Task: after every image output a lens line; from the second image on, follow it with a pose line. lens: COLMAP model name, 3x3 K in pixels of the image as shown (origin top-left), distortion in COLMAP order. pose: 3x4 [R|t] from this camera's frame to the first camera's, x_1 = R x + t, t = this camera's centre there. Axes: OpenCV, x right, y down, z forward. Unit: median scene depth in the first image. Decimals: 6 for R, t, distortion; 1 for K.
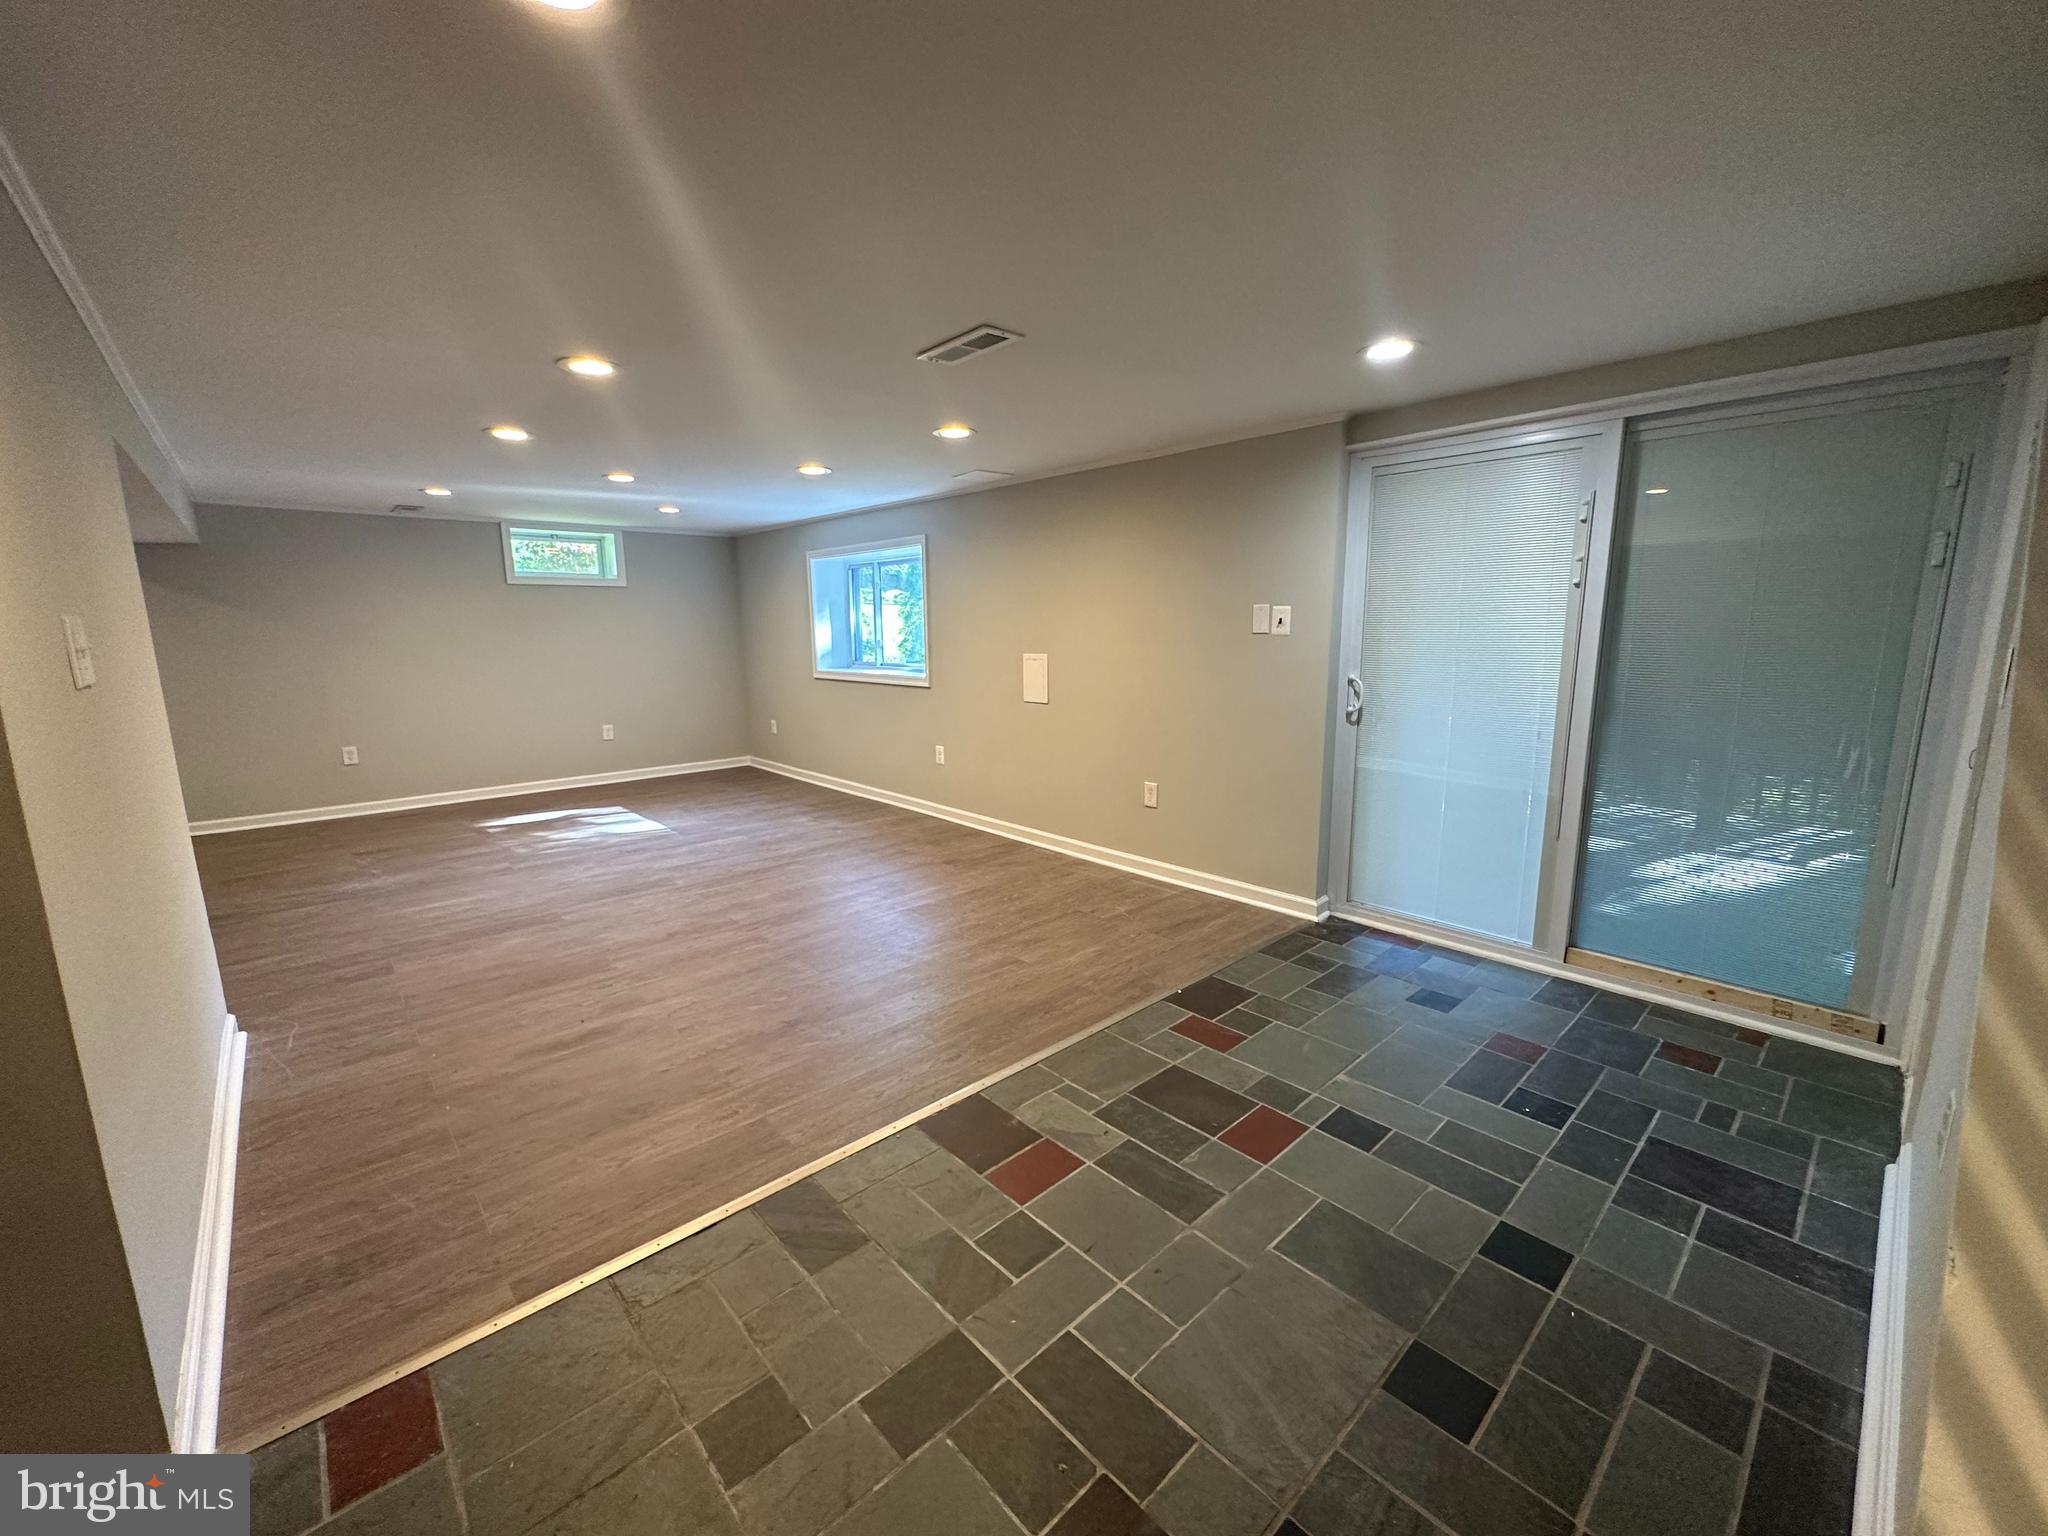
lens RADIAL K [[816.6, 0, 1030.0], [0, 816.6, 768.7], [0, 0, 1]] dist [-0.001724, -0.000024]
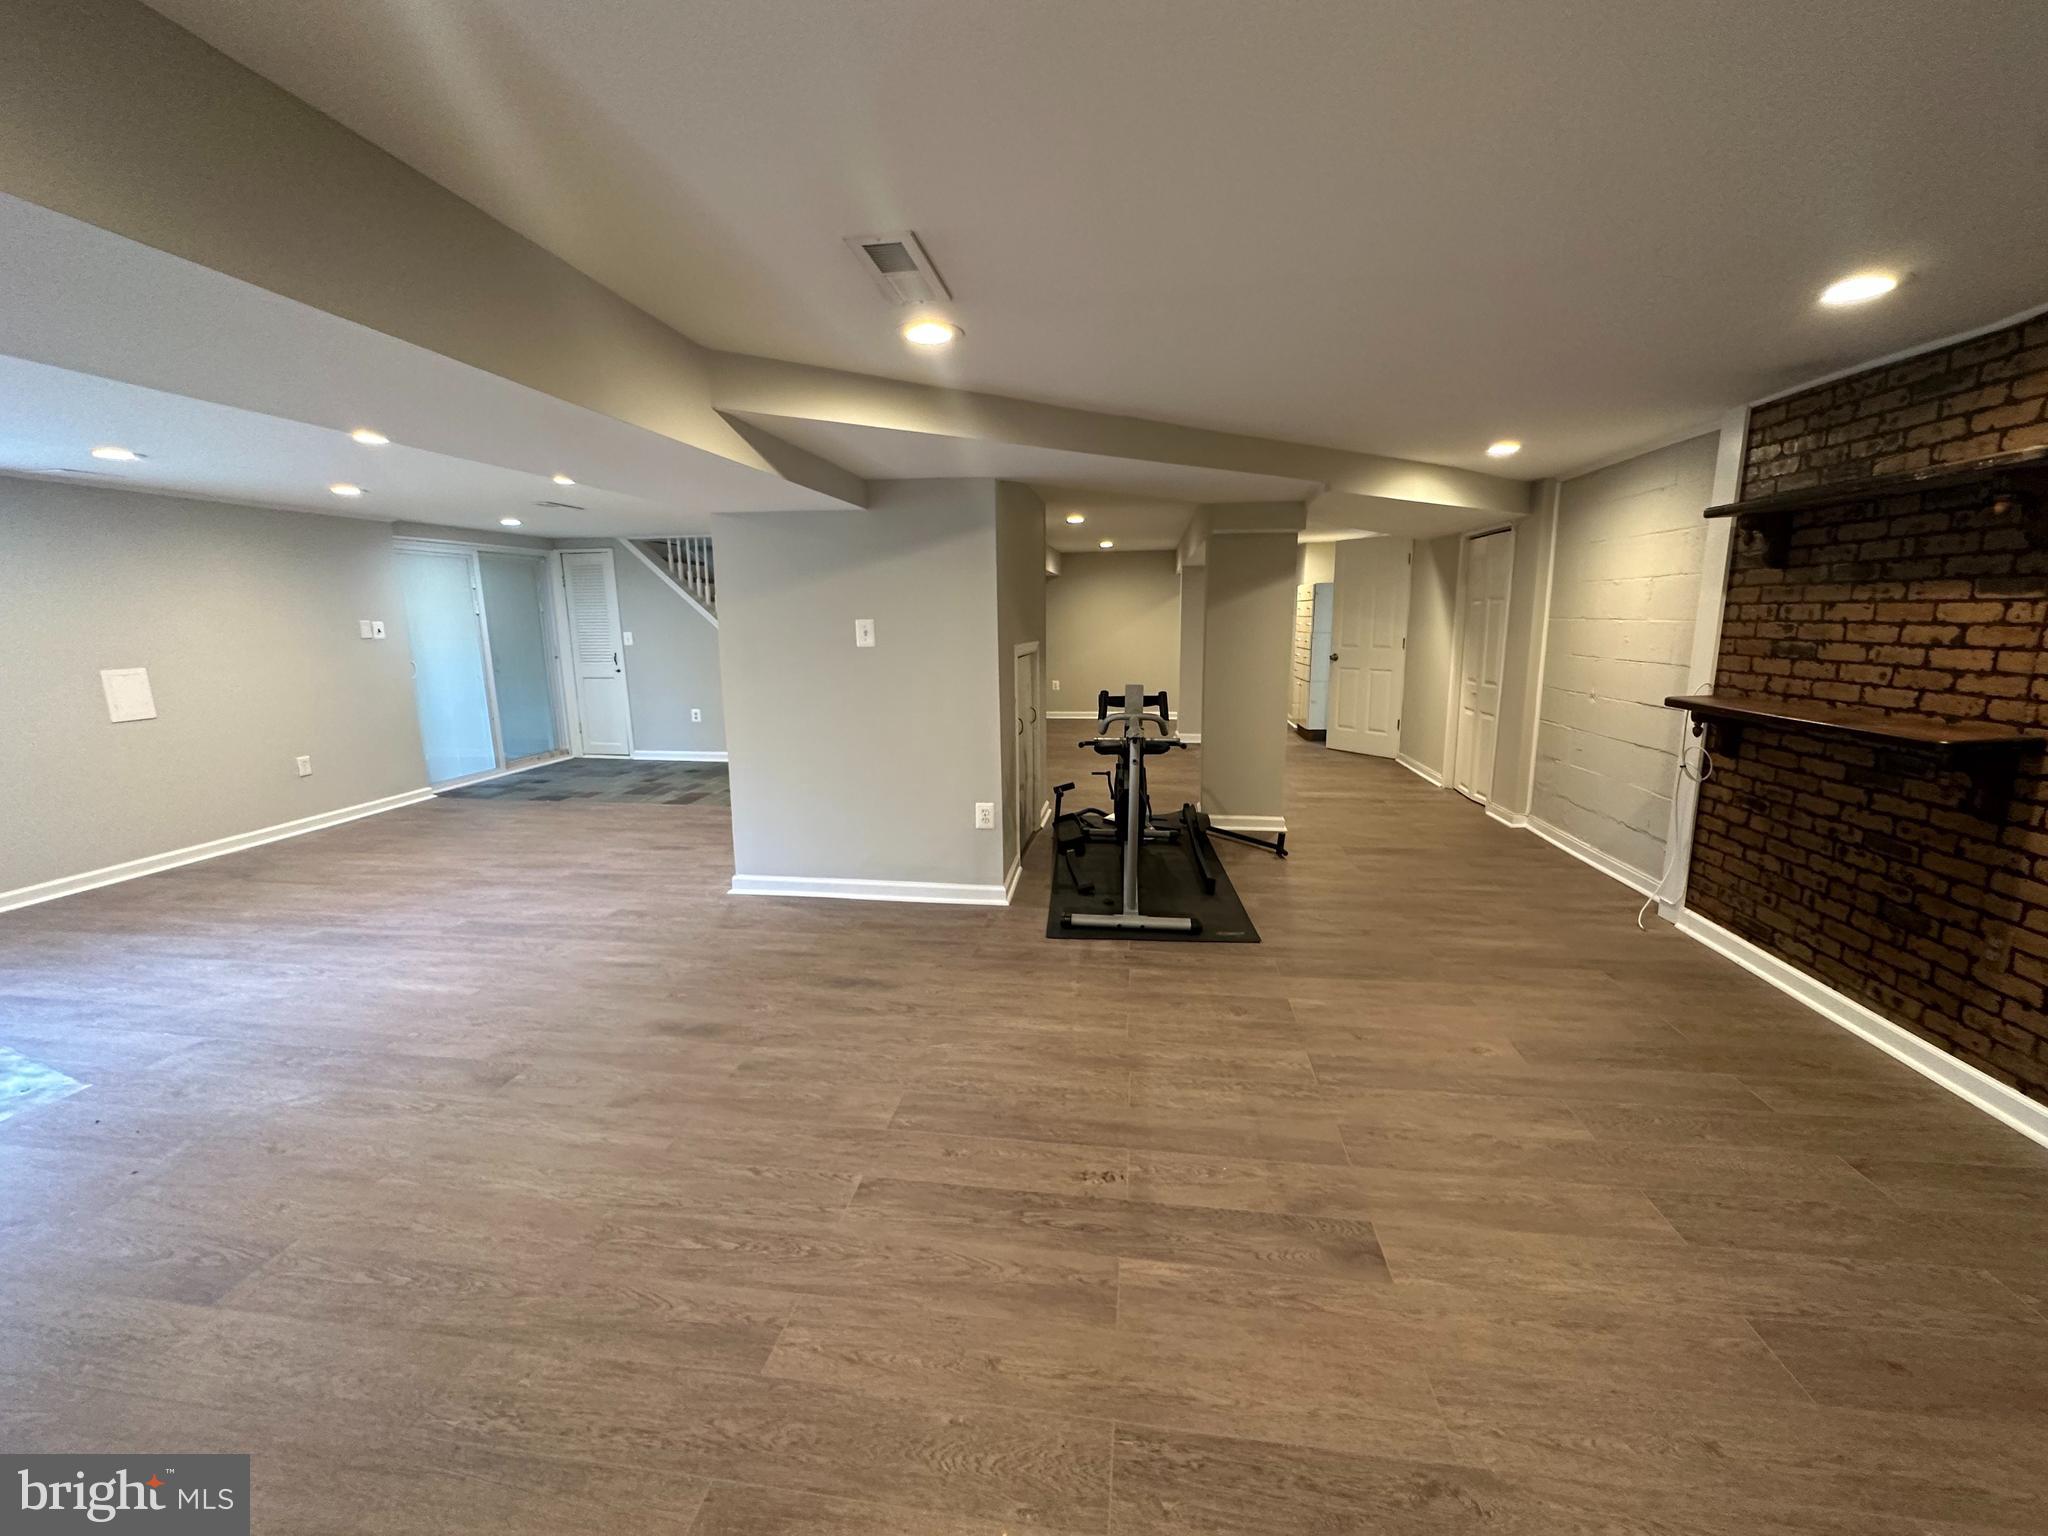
lens RADIAL K [[816.6, 0, 1018.6], [0, 816.6, 762.1], [0, 0, 1]] dist [-0.001724, -0.000024]
pose [[-0.630963, -0.122865, 0.766022, -1.643493], [0.154340, 0.947765, 0.279144, -0.168759], [-0.760305, 0.294357, -0.579042, 0.939262]]
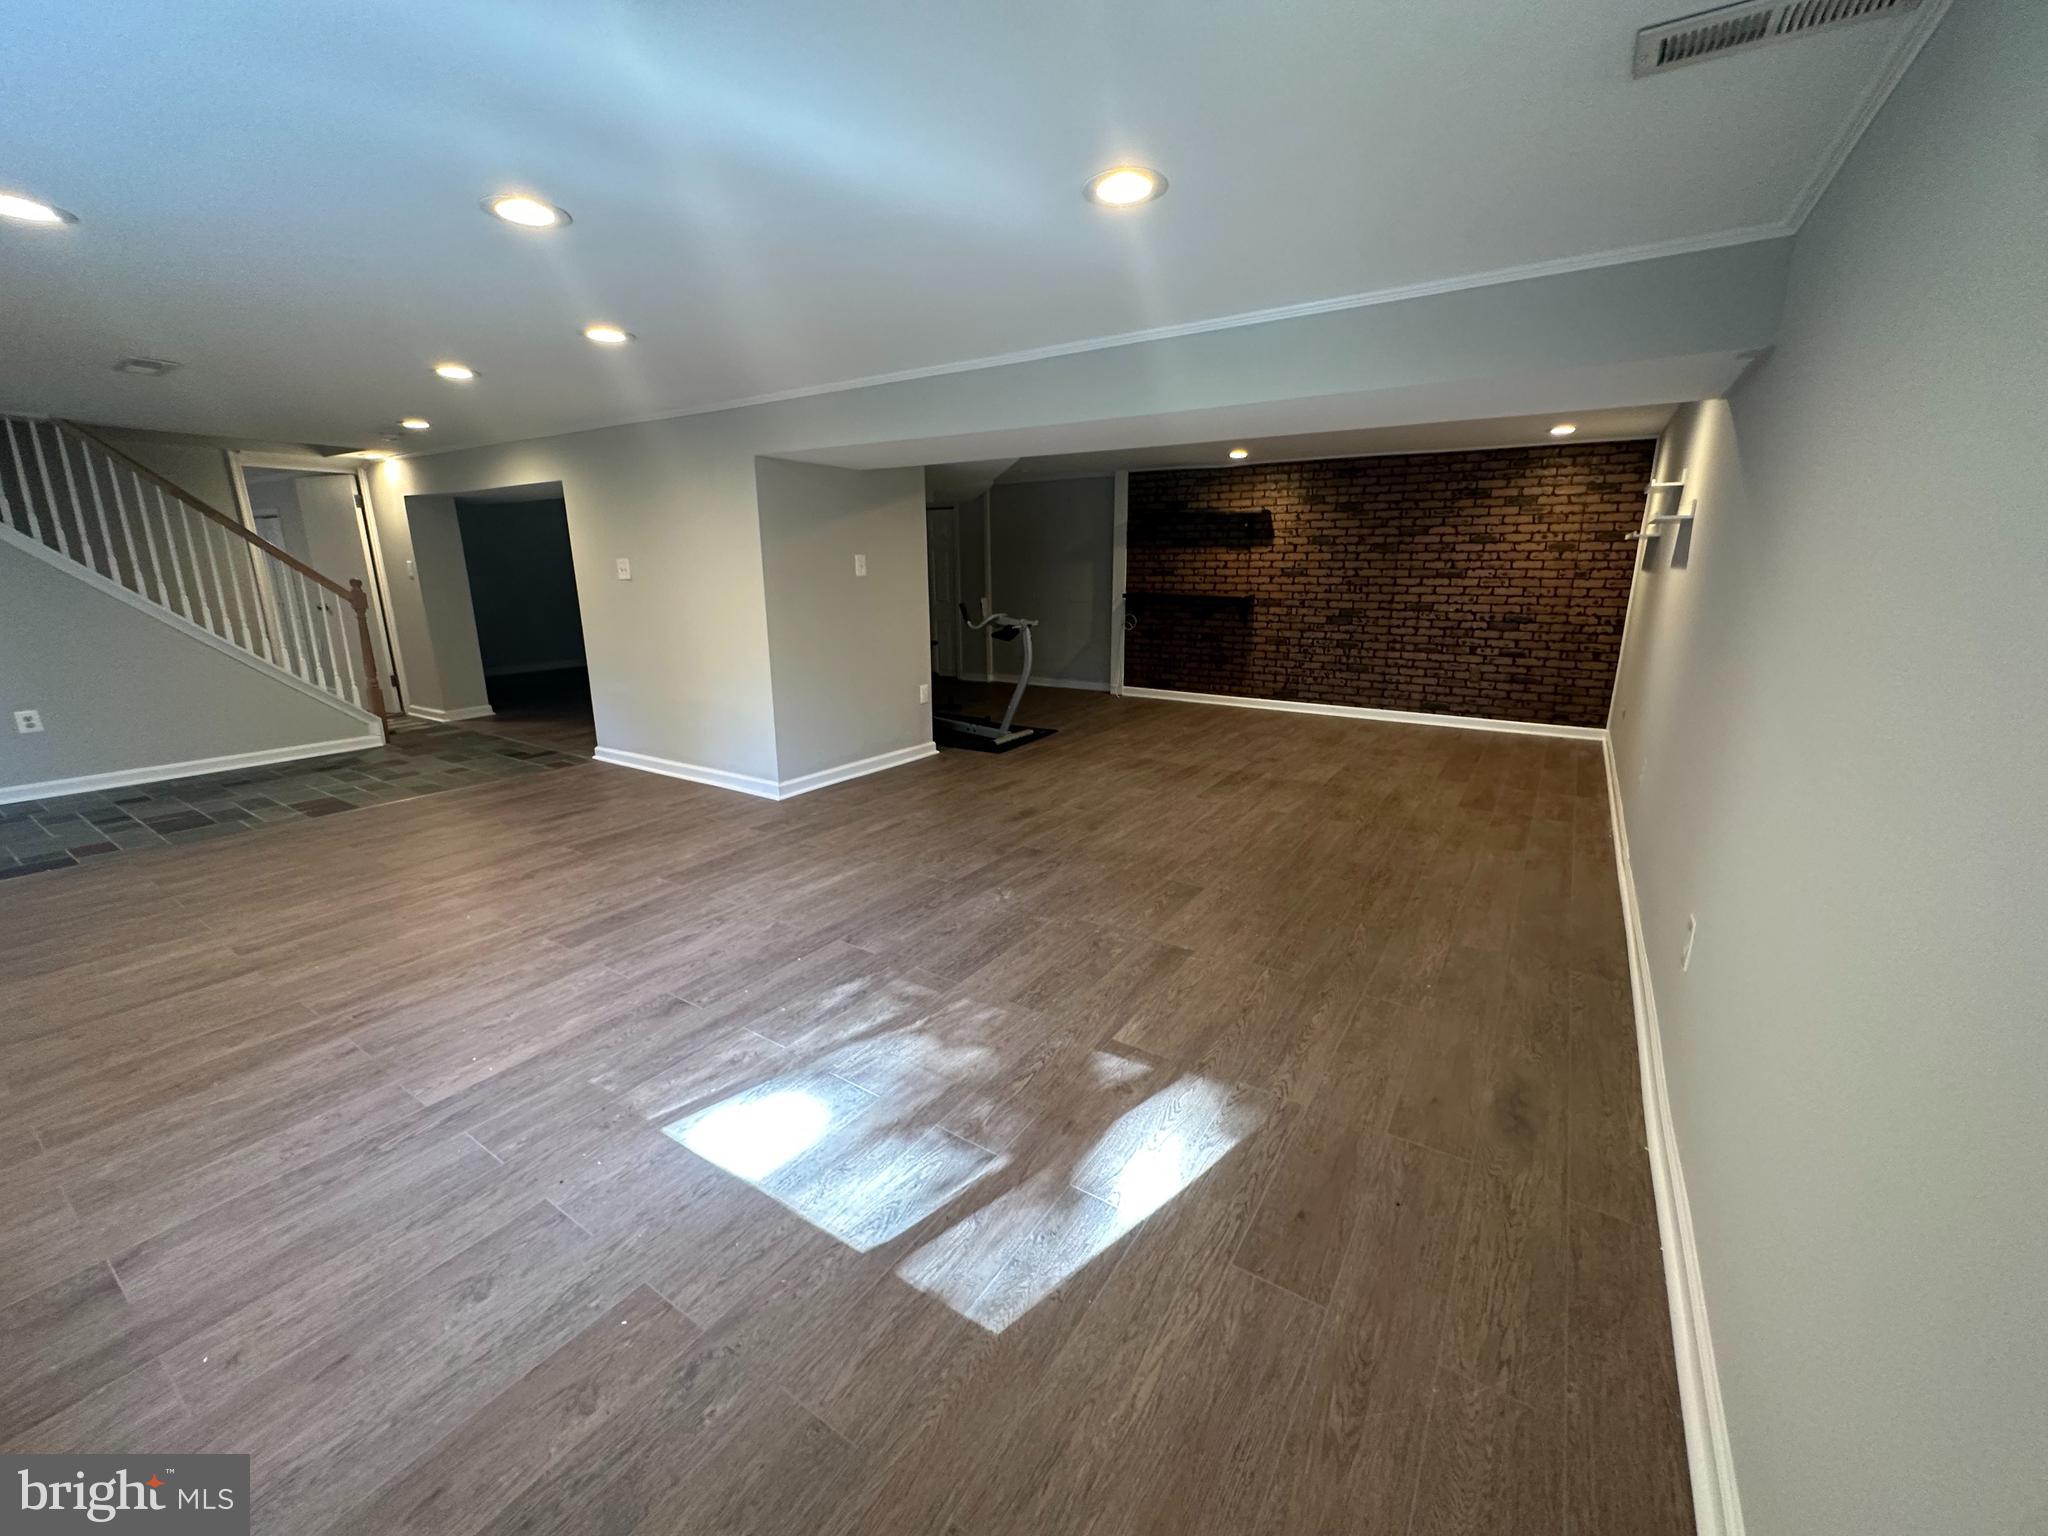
lens RADIAL K [[816.6, 0, 1025.2], [0, 816.6, 763.7], [0, 0, 1]] dist [-0.001724, -0.000024]
pose [[-0.970133, 0.069366, -0.232445, -0.717644], [-0.032022, 0.913236, 0.406171, -0.309609], [0.240451, 0.401484, -0.883739, 1.755092]]
